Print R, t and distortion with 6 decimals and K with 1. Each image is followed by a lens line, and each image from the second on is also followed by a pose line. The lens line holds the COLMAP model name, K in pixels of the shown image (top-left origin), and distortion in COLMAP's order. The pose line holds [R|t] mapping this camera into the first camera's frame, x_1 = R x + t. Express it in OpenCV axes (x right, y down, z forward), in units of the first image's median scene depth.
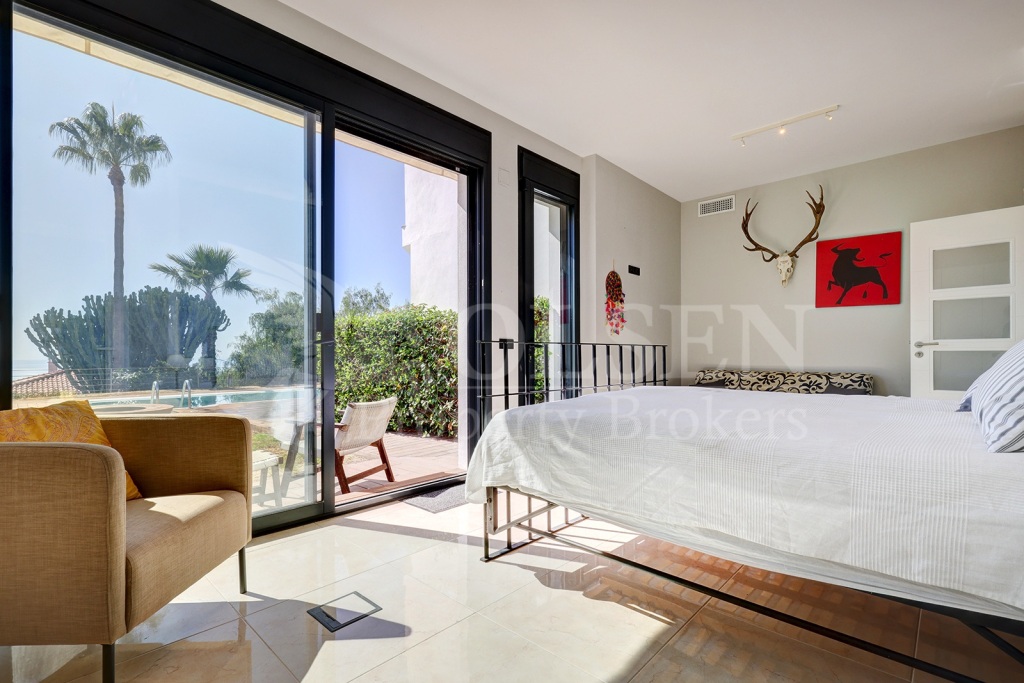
lens RADIAL K [[459.8, 0, 523.7], [0, 459.8, 356.3], [0, 0, 1]] dist [-0.002980, 0.000071]
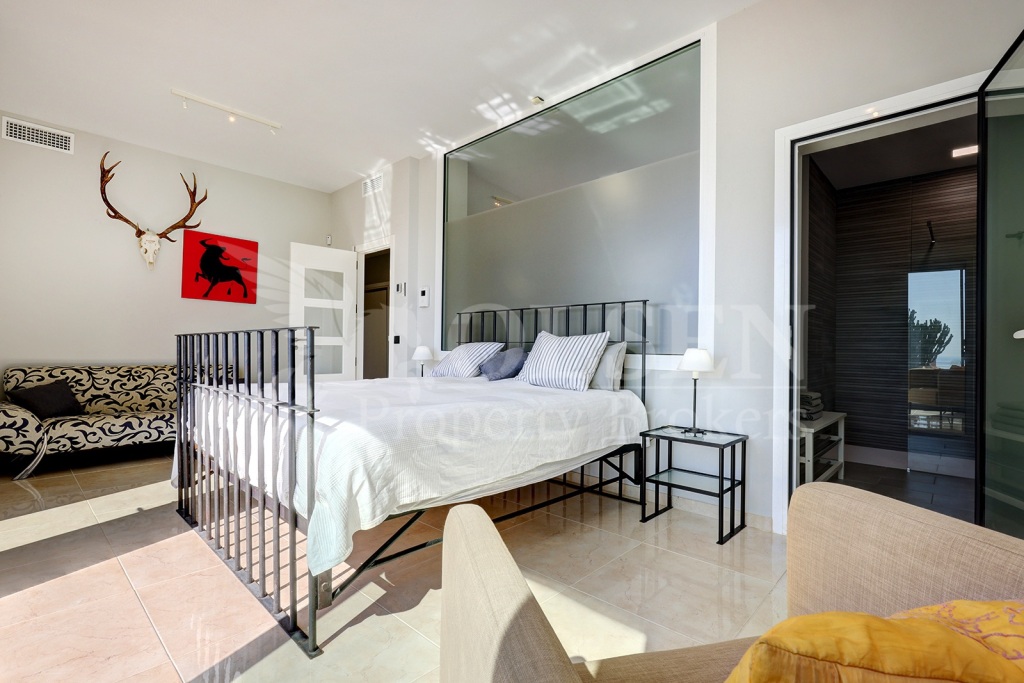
lens RADIAL K [[459.8, 0, 517.0], [0, 459.8, 343.8], [0, 0, 1]] dist [-0.002980, 0.000071]
pose [[0.040186, 0.015083, 0.999078, -0.296750], [-0.006277, 0.999870, -0.014842, -0.000052], [-0.999173, -0.005675, 0.040275, 0.270766]]
